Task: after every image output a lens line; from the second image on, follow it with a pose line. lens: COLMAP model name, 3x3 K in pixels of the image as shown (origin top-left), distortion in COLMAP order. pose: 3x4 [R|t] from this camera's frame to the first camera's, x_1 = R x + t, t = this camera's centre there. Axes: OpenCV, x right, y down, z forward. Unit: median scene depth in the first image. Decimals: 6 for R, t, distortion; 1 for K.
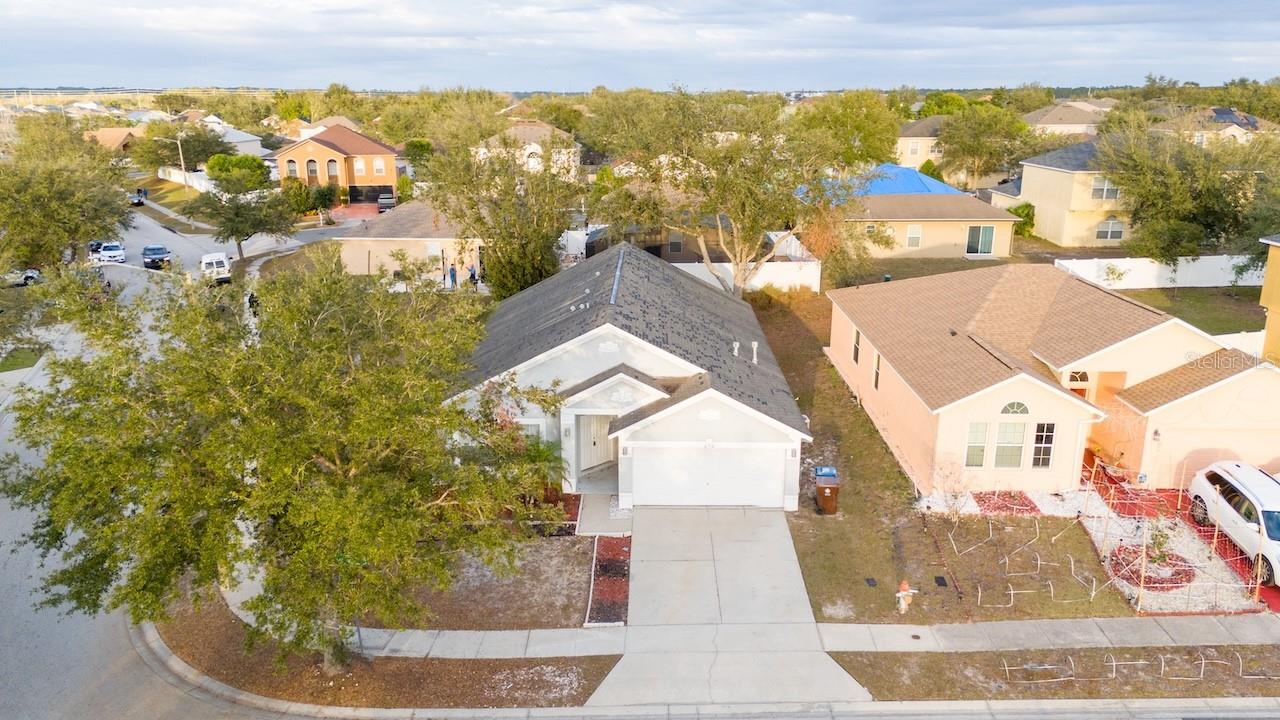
lens RADIAL K [[962.5, 0, 640.0], [0, 962.5, 360.0], [0, 0, 1]] dist [0.094639, -0.115505]
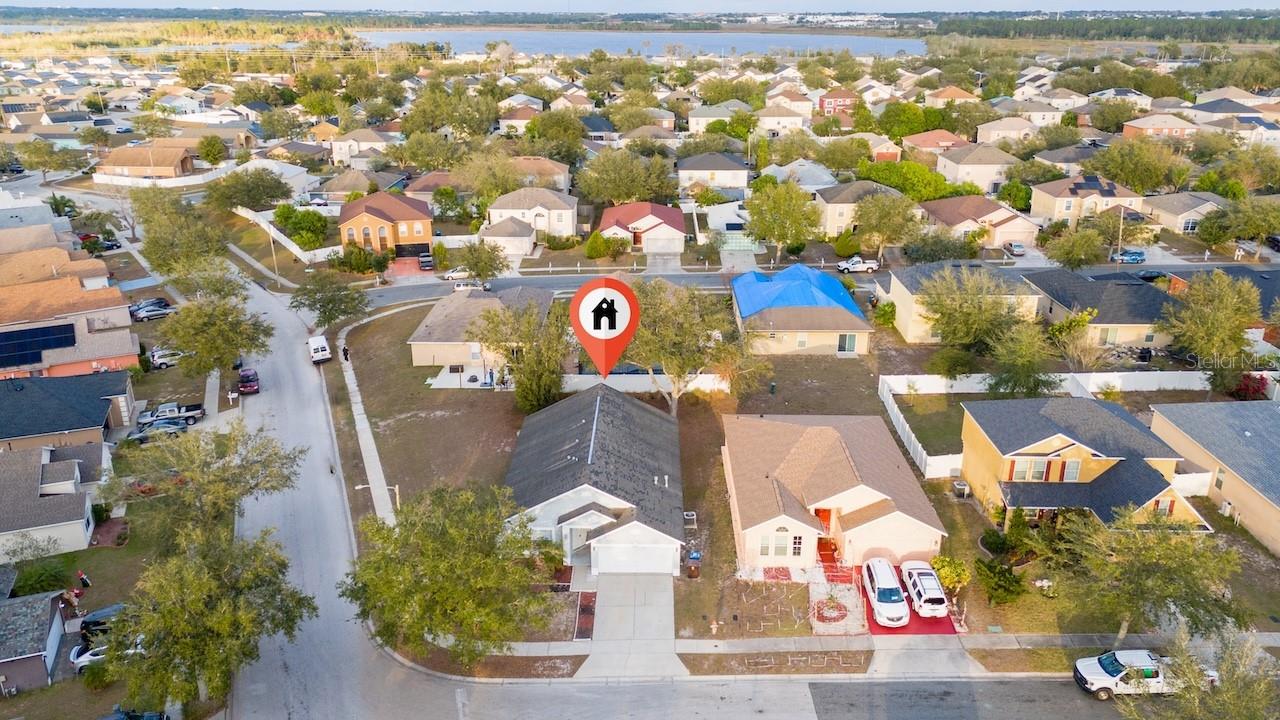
lens RADIAL K [[962.5, 0, 640.0], [0, 962.5, 360.0], [0, 0, 1]] dist [0.094639, -0.115505]
pose [[0.999999, 0.001250, -0.000476, 0.082774], [-0.001209, 0.996950, 0.078038, -0.467265], [0.000572, -0.078038, 0.996950, -1.016949]]
